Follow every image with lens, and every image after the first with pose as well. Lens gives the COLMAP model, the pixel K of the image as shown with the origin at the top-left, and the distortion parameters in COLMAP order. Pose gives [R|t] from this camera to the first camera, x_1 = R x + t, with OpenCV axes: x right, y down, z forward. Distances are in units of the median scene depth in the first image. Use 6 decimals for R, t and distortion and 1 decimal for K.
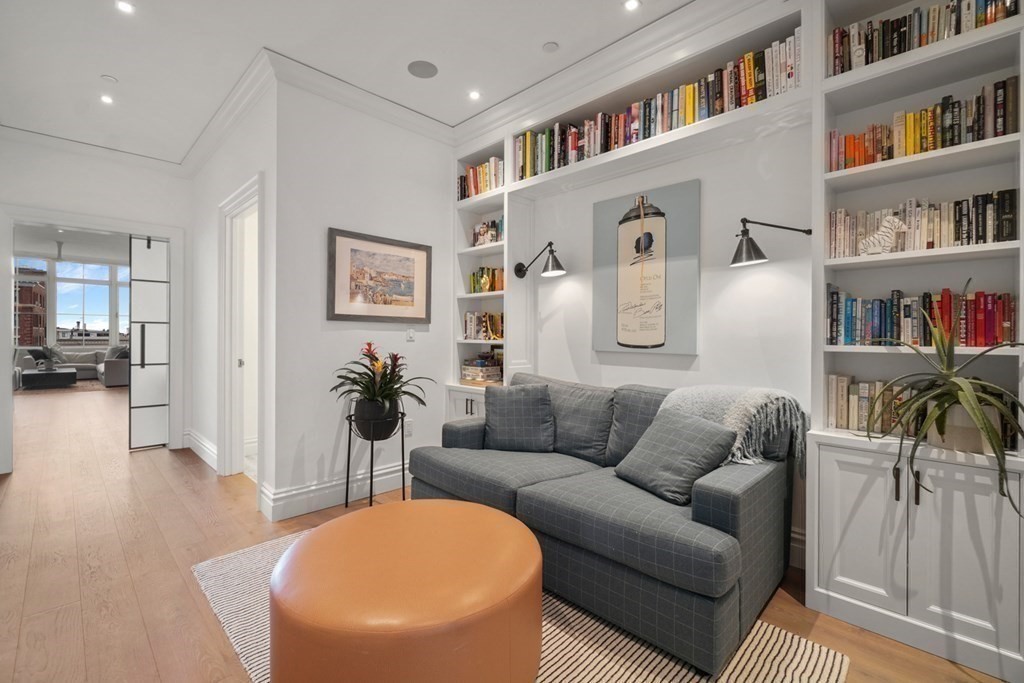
lens RADIAL K [[443.0, 0, 505.9], [0, 443.0, 336.7], [0, 0, 1]] dist [-0.002714, -0.000404]
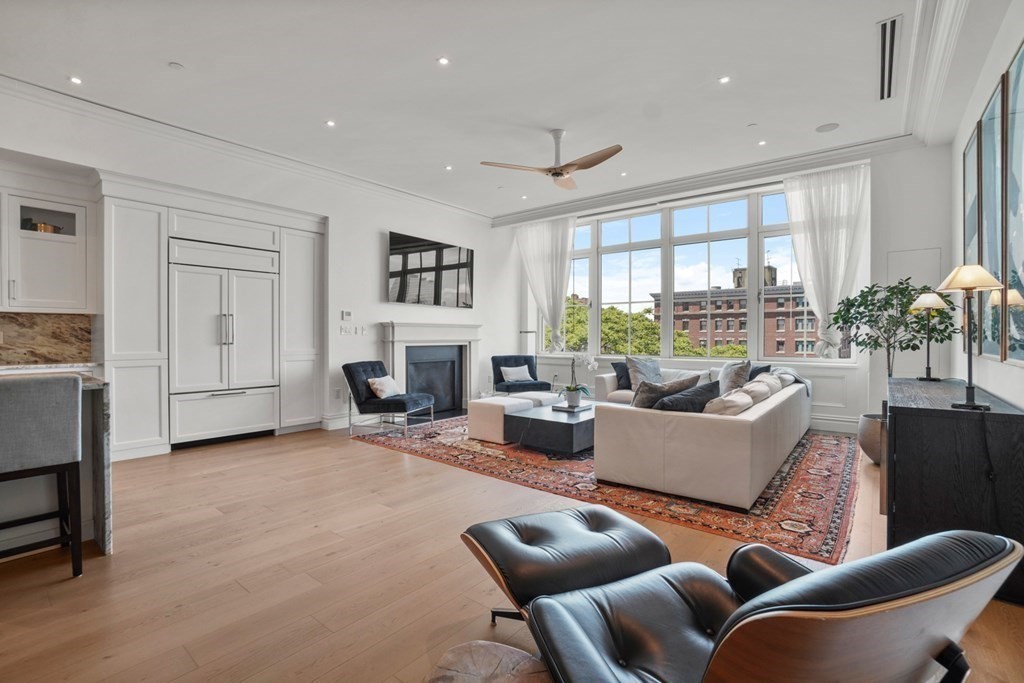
lens RADIAL K [[465.9, 0, 503.1], [0, 465.9, 339.7], [0, 0, 1]] dist [-0.063413, 0.023460]
pose [[0.095381, 0.005374, -0.995426, -0.436933], [-0.005377, 0.999974, 0.004883, -0.001893], [0.995426, 0.004886, 0.095408, 0.720043]]
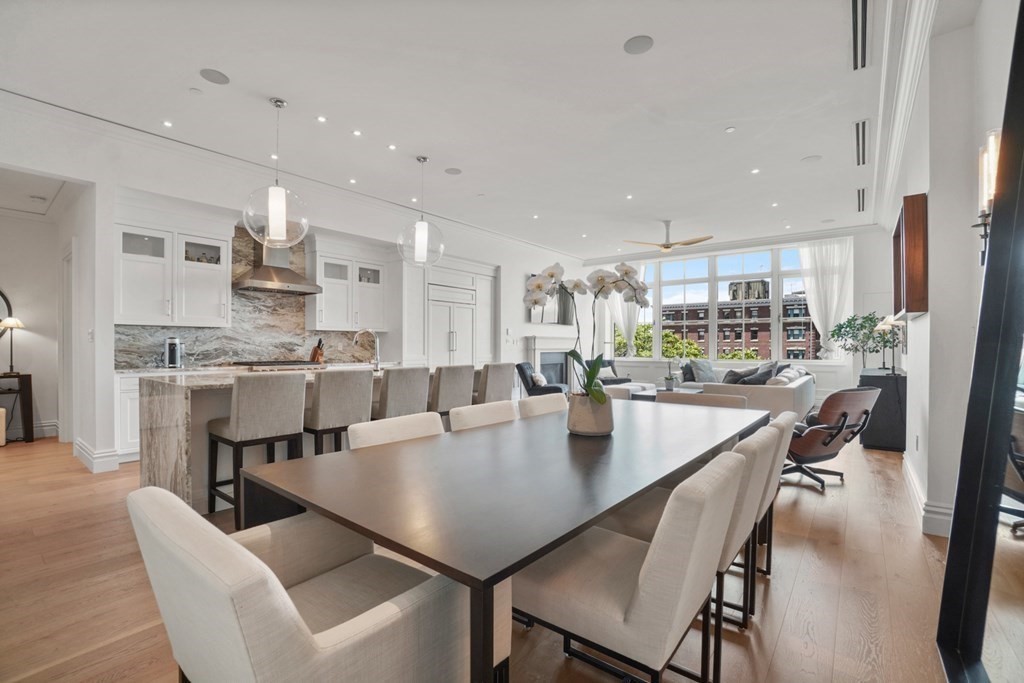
lens RADIAL K [[456.6, 0, 506.4], [0, 456.6, 346.3], [0, 0, 1]] dist [-0.060707, 0.022552]
pose [[0.109422, -0.001926, -0.993993, -0.224920], [-0.004298, 0.999988, -0.002411, 0.000546], [0.993986, 0.004536, 0.109413, 0.516737]]
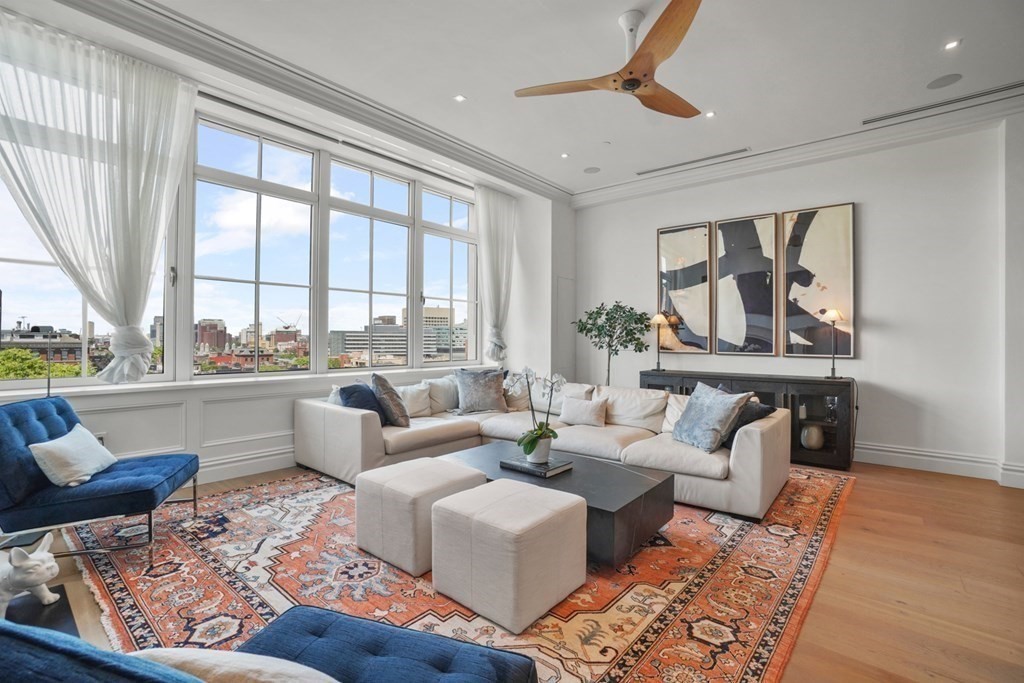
lens RADIAL K [[458.6, 0, 507.5], [0, 458.6, 340.3], [0, 0, 1]] dist [-0.062532, 0.024289]
pose [[0.996375, 0.004043, 0.084969, -0.893331], [-0.004047, 0.999992, -0.000131, -0.005600], [-0.084969, -0.000213, 0.996384, 0.579860]]
